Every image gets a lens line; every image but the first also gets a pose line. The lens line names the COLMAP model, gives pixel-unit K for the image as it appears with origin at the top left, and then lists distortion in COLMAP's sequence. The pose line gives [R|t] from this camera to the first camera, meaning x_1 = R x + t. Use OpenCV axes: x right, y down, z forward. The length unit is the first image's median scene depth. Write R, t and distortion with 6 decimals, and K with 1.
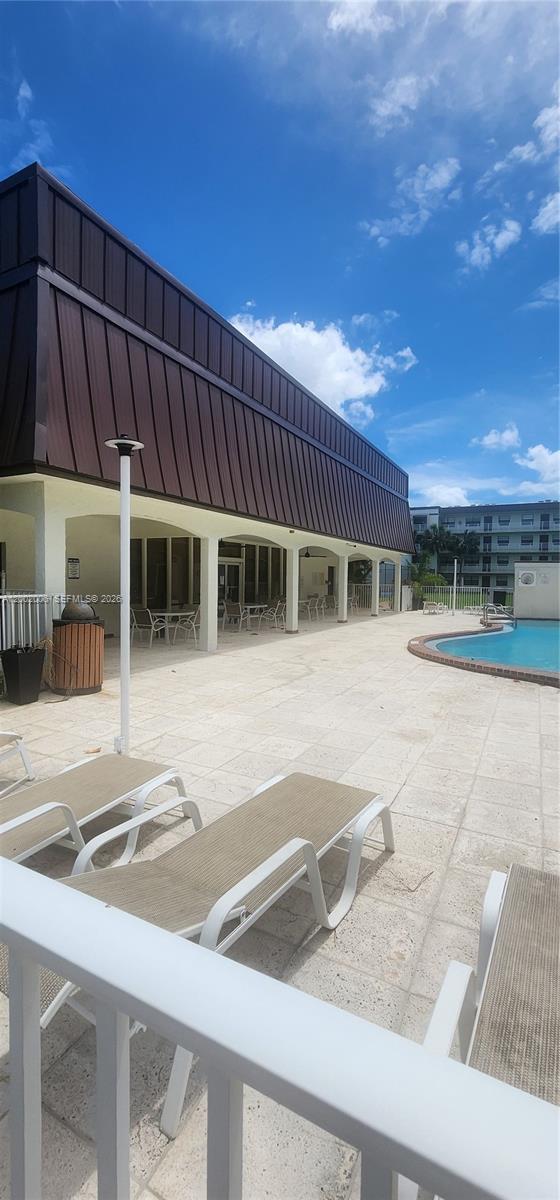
lens RADIAL K [[495.0, 0, 280.0], [0, 495.0, 600.0], [0, 0, 1]] dist [-0.001623, 0.001270]
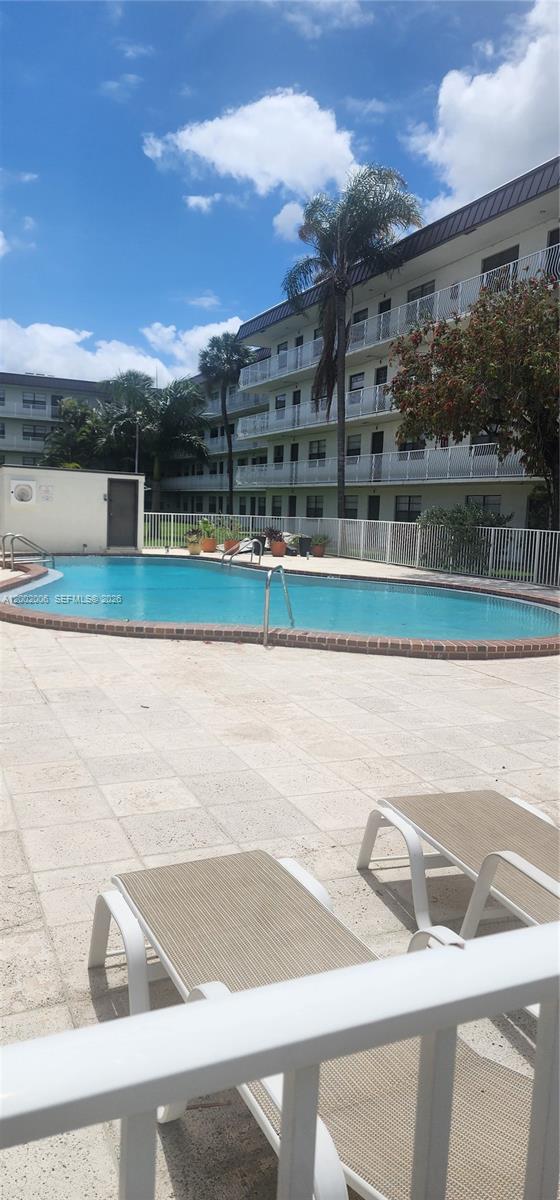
lens RADIAL K [[823.5, 0, 276.8], [0, 823.5, 586.7], [0, 0, 1]] dist [0.075512, -0.001754]
pose [[0.616908, -0.069597, 0.783952, -0.641876], [0.009852, 0.996687, 0.080730, -0.023421], [-0.786974, -0.042080, 0.615550, 0.291496]]
